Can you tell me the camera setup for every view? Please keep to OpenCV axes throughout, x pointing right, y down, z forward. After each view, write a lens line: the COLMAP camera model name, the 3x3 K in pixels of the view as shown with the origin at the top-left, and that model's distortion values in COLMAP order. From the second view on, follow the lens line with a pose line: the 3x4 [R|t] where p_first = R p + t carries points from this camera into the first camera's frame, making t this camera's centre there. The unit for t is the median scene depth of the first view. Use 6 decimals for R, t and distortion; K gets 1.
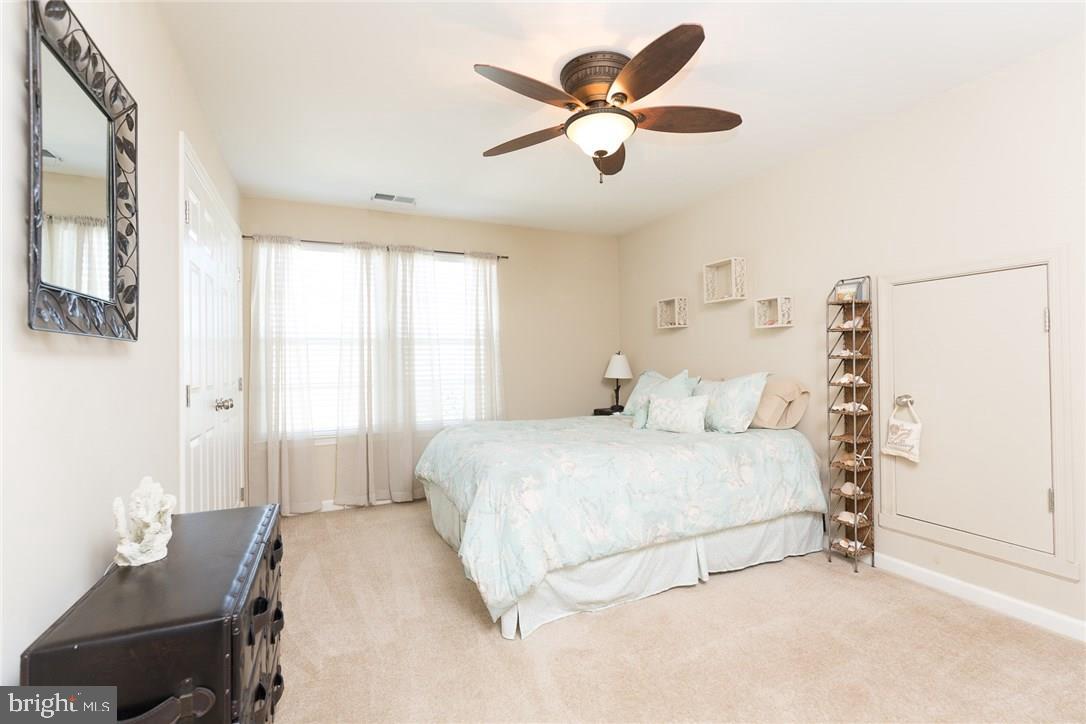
lens RADIAL K [[500.1, 0, 542.8], [0, 500.1, 361.4], [0, 0, 1]] dist [-0.000792, 0.000832]
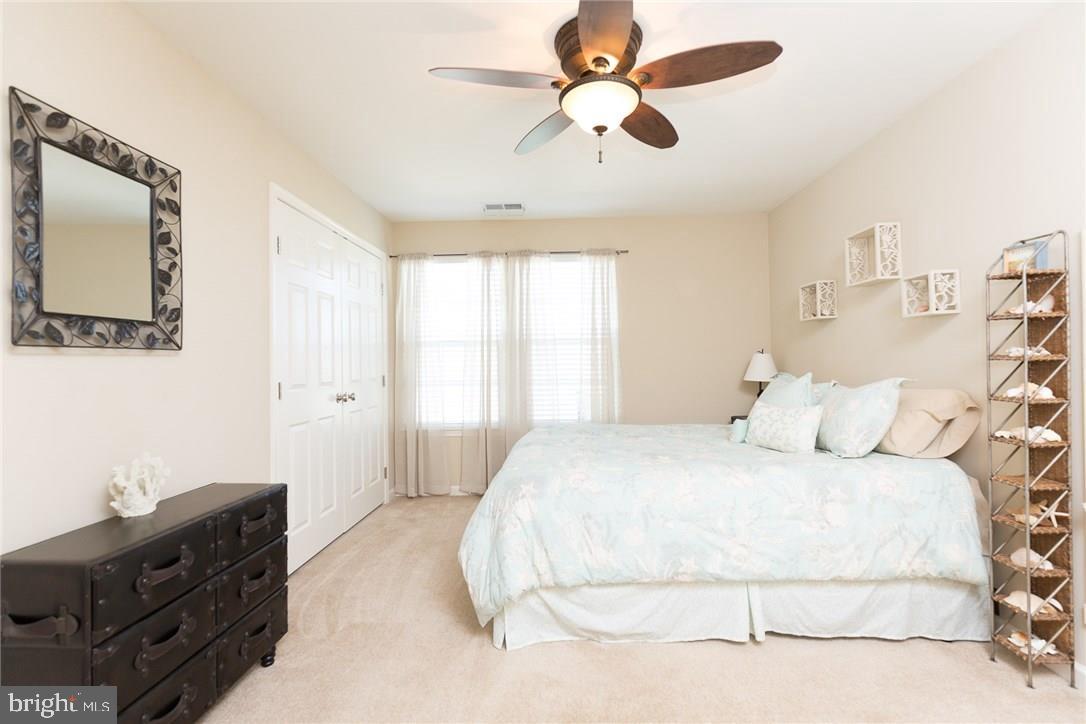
lens RADIAL K [[500.1, 0, 540.0], [0, 500.1, 362.8], [0, 0, 1]] dist [-0.000792, 0.000832]
pose [[0.893297, 0.001980, -0.449463, 0.337856], [0.001672, 0.999969, 0.007729, -0.007734], [0.449464, -0.007656, 0.893266, 0.127063]]
